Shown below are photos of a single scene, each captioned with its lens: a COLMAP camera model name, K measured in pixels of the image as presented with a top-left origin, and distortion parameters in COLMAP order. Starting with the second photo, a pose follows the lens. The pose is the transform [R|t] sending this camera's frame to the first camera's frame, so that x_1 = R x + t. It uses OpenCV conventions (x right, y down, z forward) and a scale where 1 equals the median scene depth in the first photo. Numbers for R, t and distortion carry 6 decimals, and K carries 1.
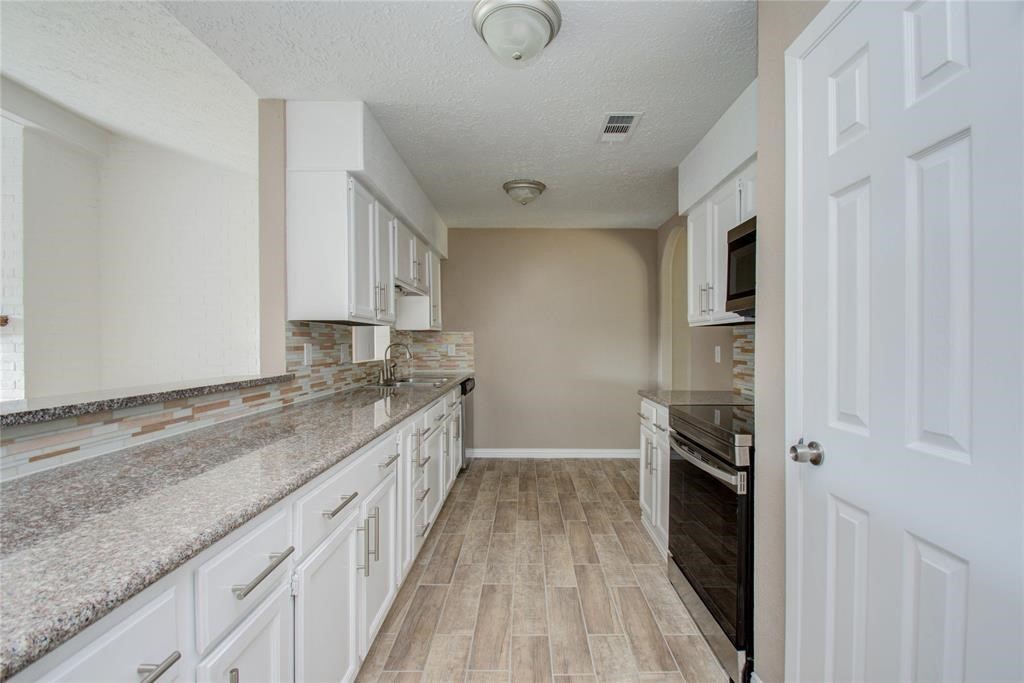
lens RADIAL K [[454.4, 0, 526.0], [0, 454.4, 355.8], [0, 0, 1]] dist [0.018955, -0.016120]
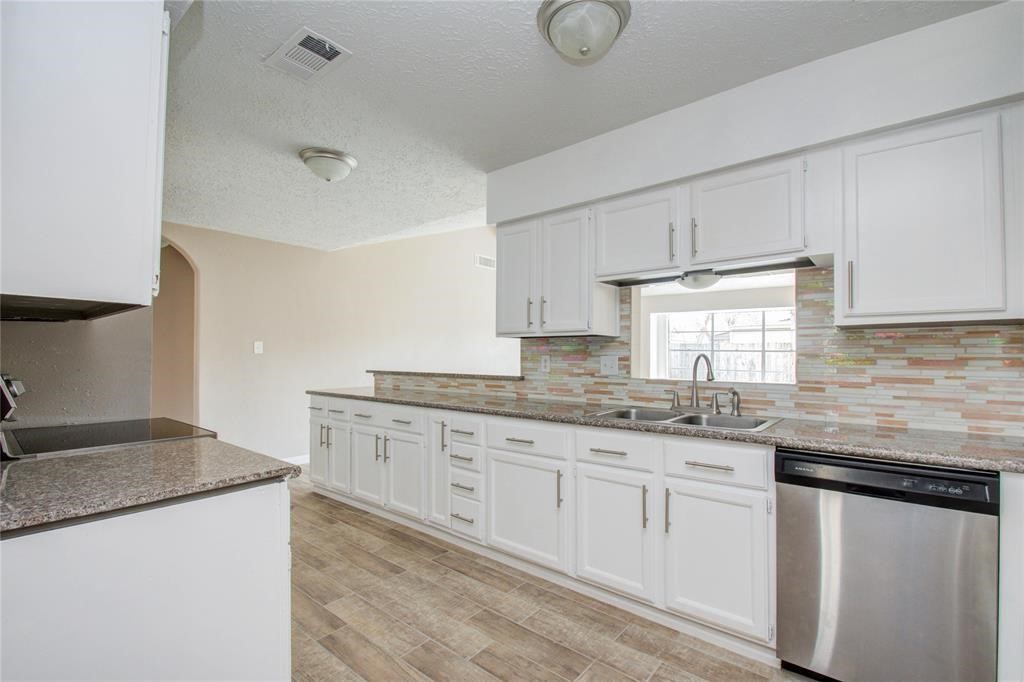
lens RADIAL K [[454.4, 0, 526.0], [0, 454.4, 355.3], [0, 0, 1]] dist [0.018955, -0.016120]
pose [[-0.628418, 0.006464, -0.777849, 0.546049], [-0.019238, 0.999530, 0.023848, -0.055865], [0.777638, 0.029951, -0.627999, 1.768736]]
